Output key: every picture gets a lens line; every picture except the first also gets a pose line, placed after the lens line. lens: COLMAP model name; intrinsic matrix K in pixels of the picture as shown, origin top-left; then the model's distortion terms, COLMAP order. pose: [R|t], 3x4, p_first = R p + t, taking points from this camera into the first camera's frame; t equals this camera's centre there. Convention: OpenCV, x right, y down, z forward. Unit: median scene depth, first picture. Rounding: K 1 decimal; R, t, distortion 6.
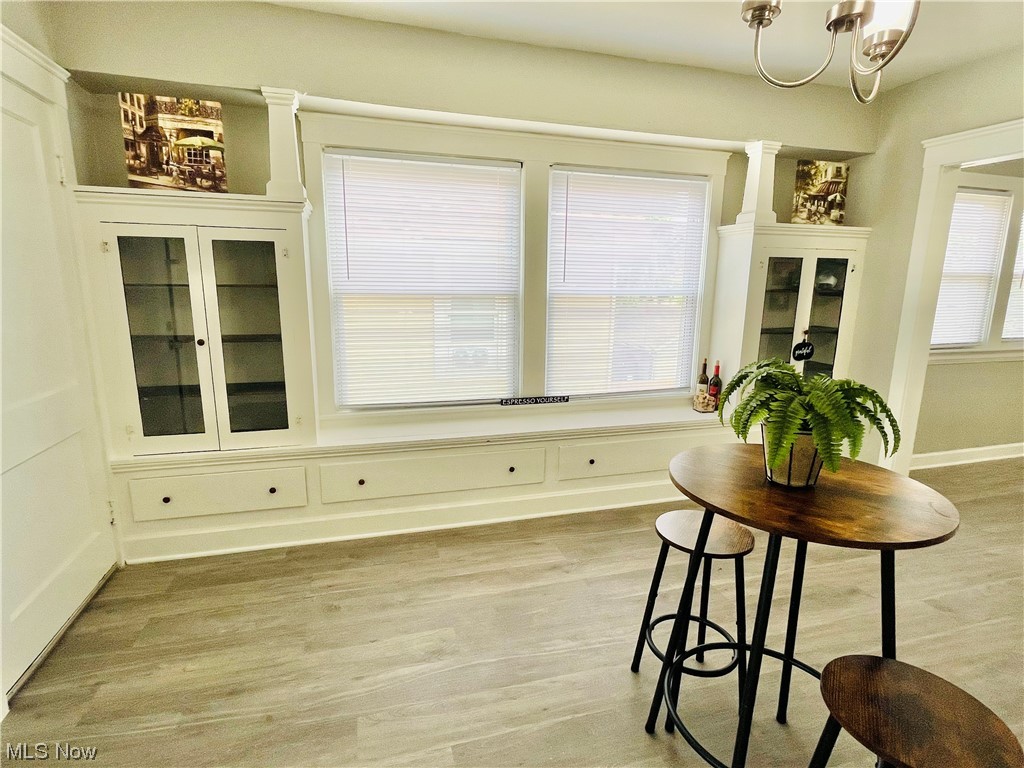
lens RADIAL K [[535.1, 0, 512.0], [0, 535.1, 384.0], [0, 0, 1]] dist [0.030800, -0.041624]
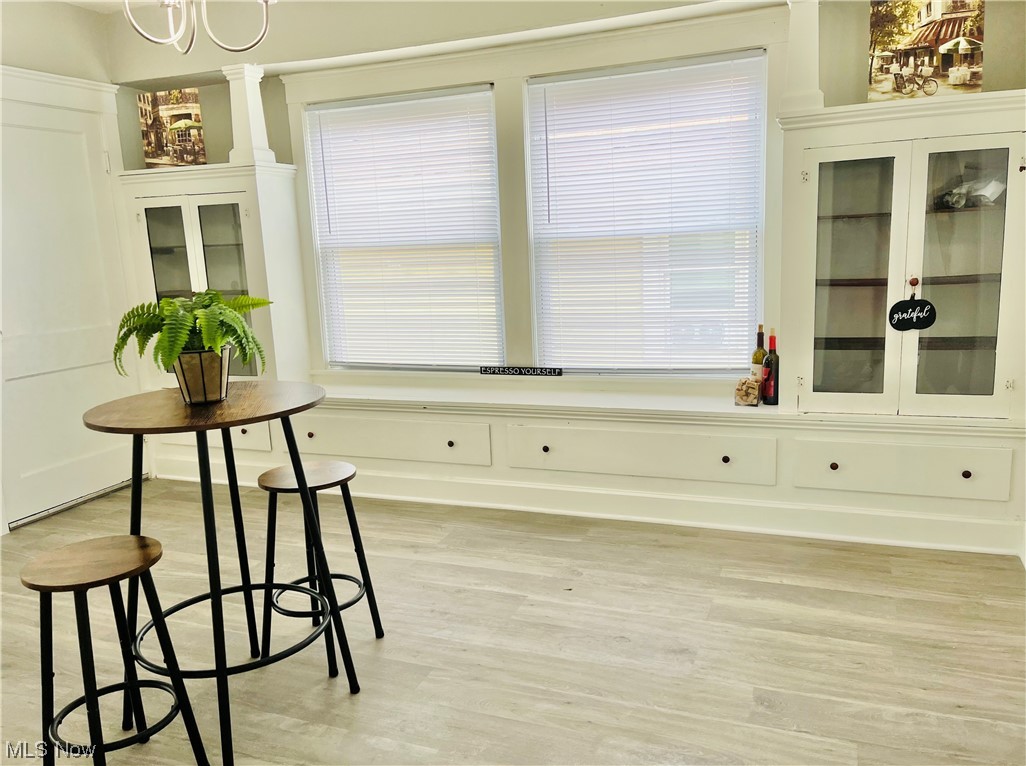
lens RADIAL K [[787.6, 0, 513.7], [0, 787.6, 394.7], [0, 0, 1]] dist [0.050488, -0.085116]
pose [[0.785107, 0.071104, -0.615265, 0.813349], [-0.069467, 0.997229, 0.026602, 0.037071], [0.615452, 0.021855, 0.787871, 0.054826]]
